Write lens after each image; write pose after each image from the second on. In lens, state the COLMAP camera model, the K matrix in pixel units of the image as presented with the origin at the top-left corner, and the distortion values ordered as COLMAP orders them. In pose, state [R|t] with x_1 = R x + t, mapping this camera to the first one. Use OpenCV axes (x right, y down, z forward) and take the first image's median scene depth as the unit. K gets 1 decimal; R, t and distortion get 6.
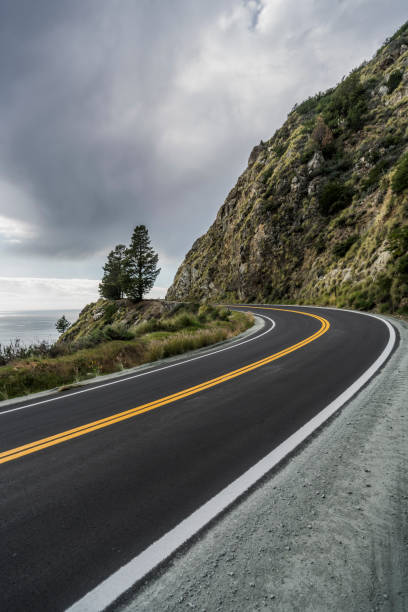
lens RADIAL K [[391.8, 0, 204.0], [0, 391.8, 306.0], [0, 0, 1]] dist [0.007368, 0.000771]
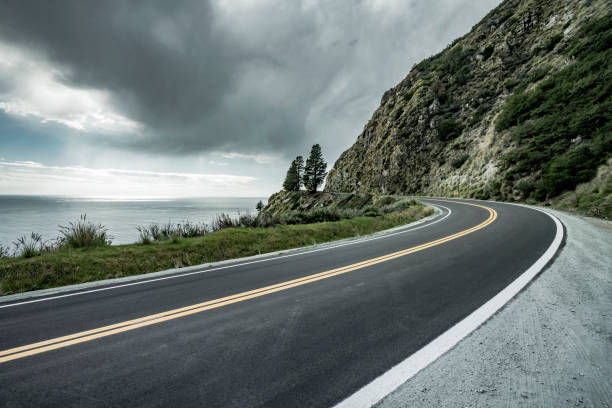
lens RADIAL K [[282.5, 0, 306.0], [0, 282.5, 204.0], [0, 0, 1]] dist [0.009646, 0.000117]
pose [[0.998649, 0.021775, -0.047177, -0.165178], [-0.020496, 0.999414, 0.027432, 0.004602], [0.047746, -0.026428, 0.998510, -0.163450]]
